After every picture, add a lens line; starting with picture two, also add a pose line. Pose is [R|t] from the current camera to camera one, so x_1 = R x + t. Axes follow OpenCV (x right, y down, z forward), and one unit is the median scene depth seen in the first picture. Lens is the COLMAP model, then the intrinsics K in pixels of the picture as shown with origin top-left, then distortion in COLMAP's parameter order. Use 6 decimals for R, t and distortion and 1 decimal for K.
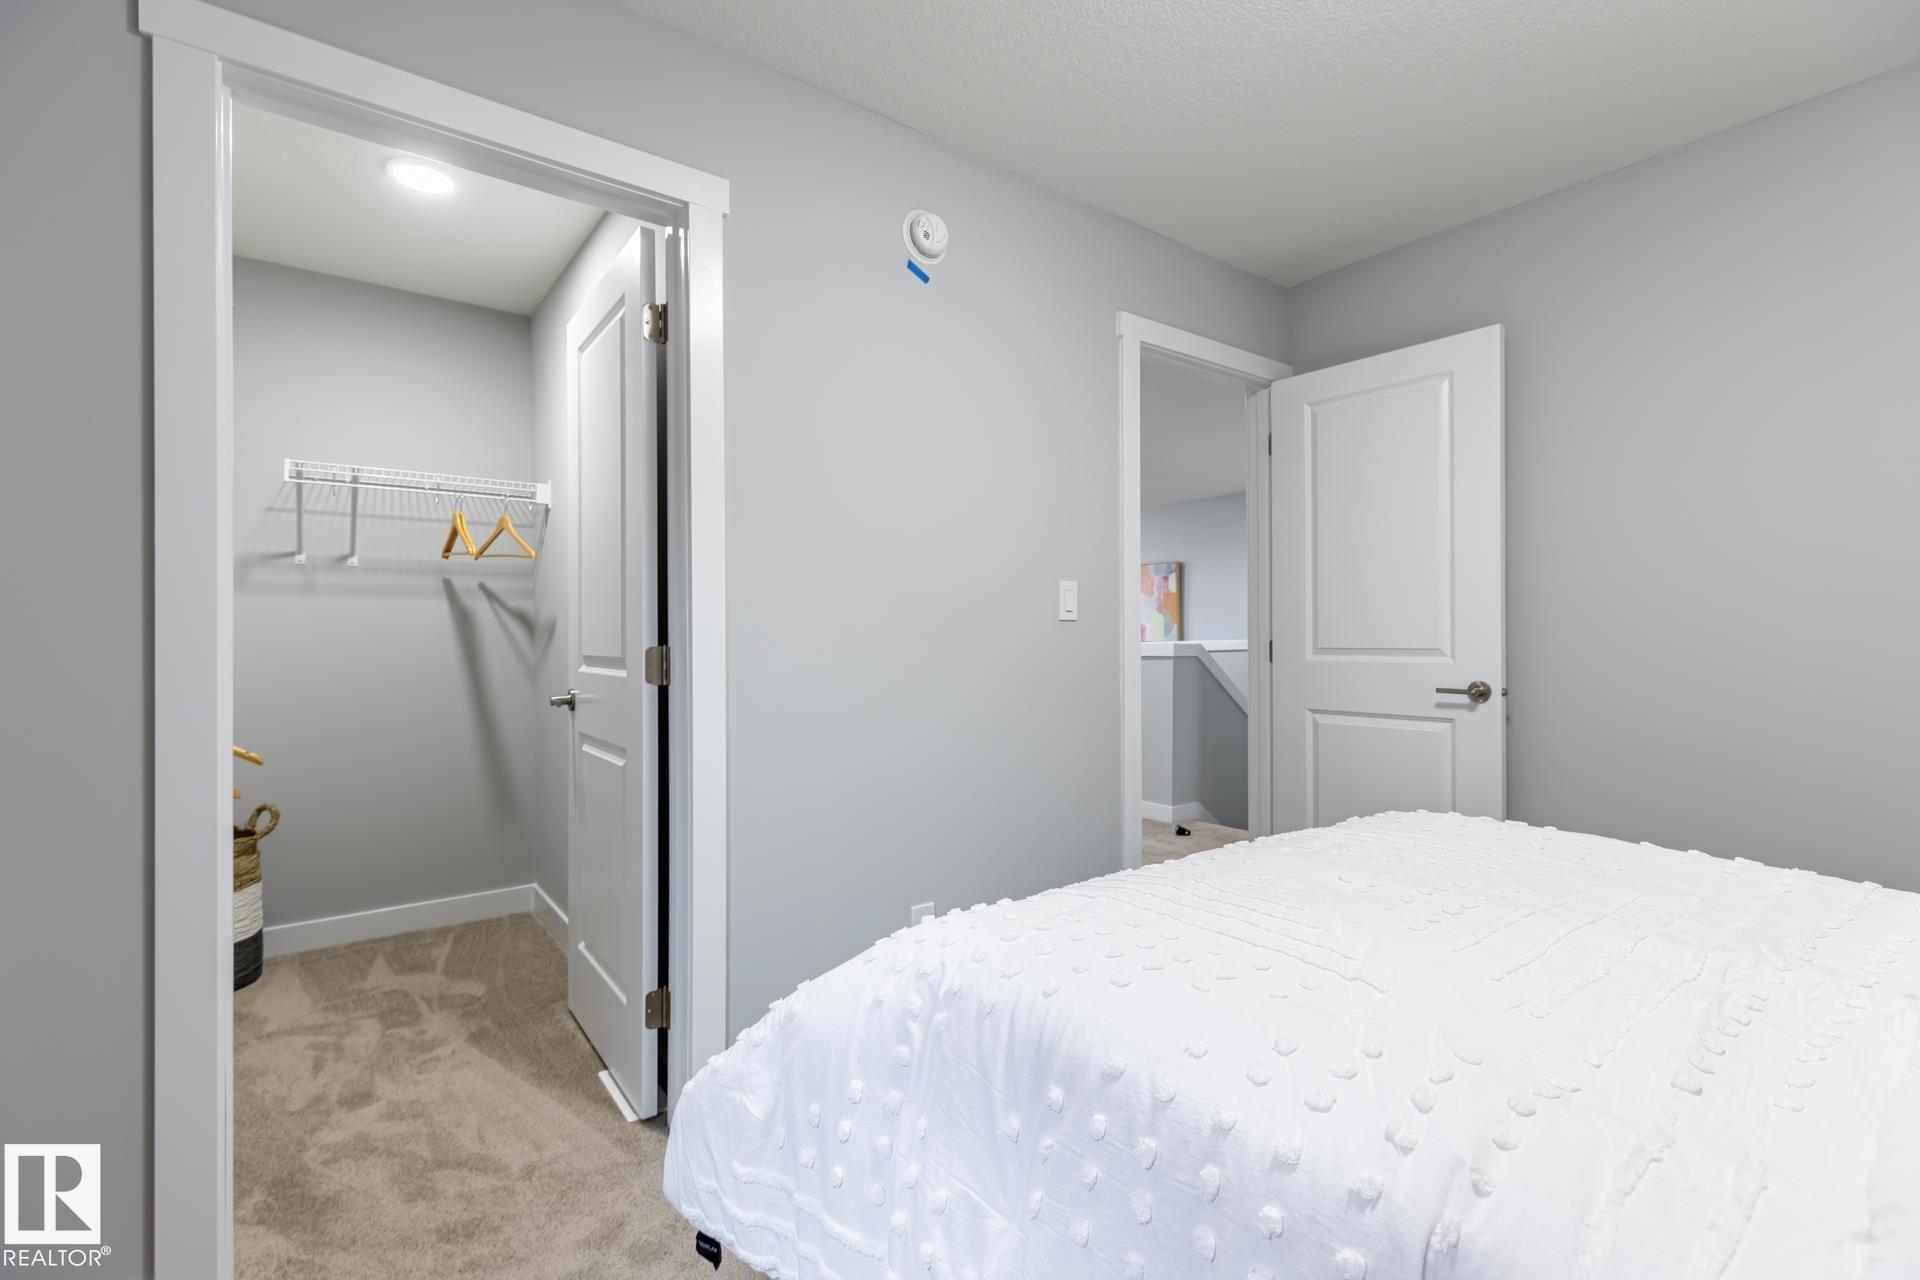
lens RADIAL K [[872.1, 0, 960.0], [0, 872.1, 640.0], [0, 0, 1]] dist [-0.001775, -0.000112]
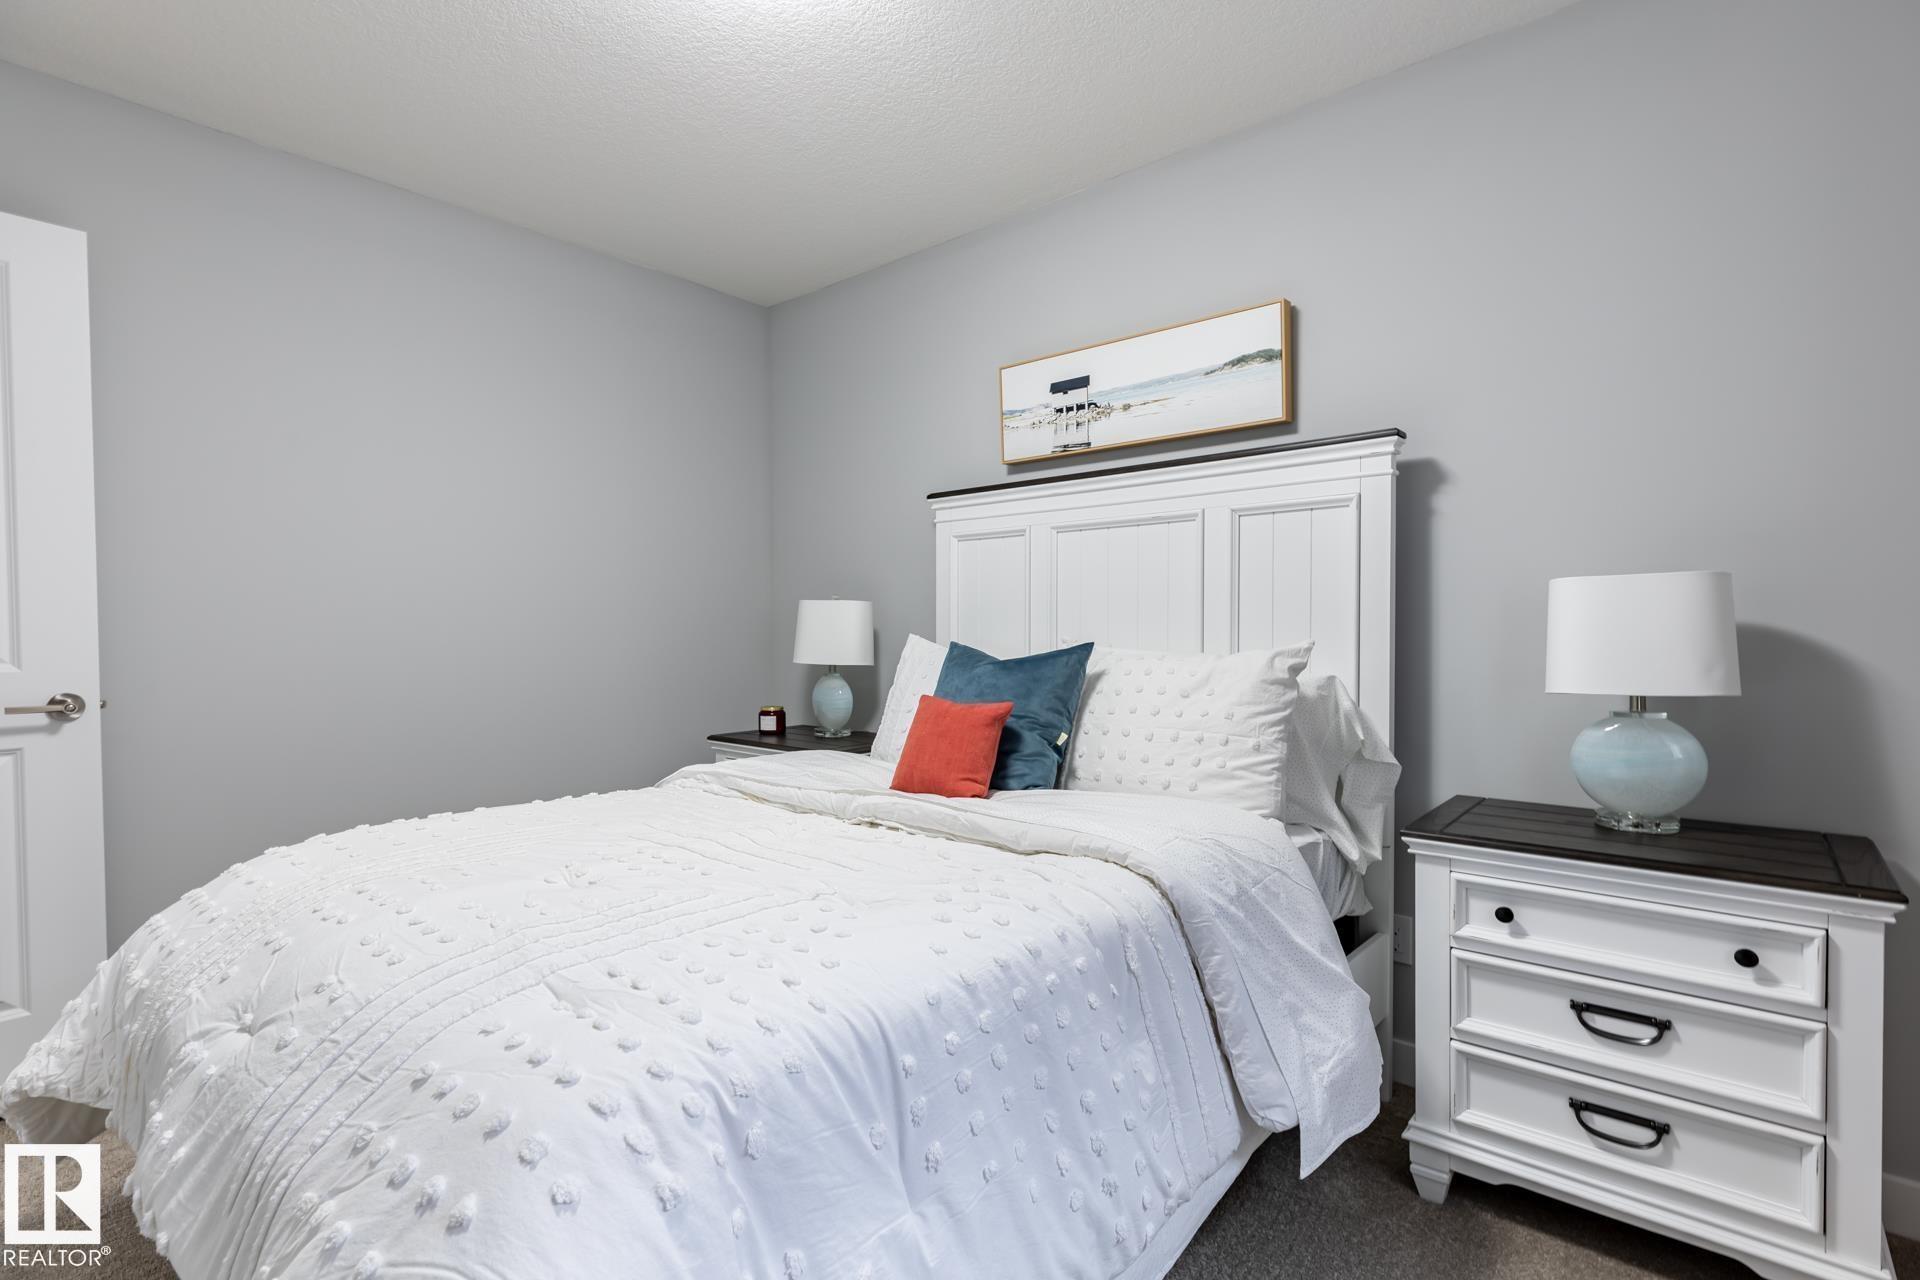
lens RADIAL K [[929.4, 0, 960.0], [0, 929.4, 640.0], [0, 0, 1]] dist [-0.000734, 0.000037]
pose [[-0.202869, -0.023403, 0.978926, -0.352583], [0.016588, 0.999489, 0.027332, -0.007937], [-0.979065, 0.021783, -0.202377, 0.406866]]
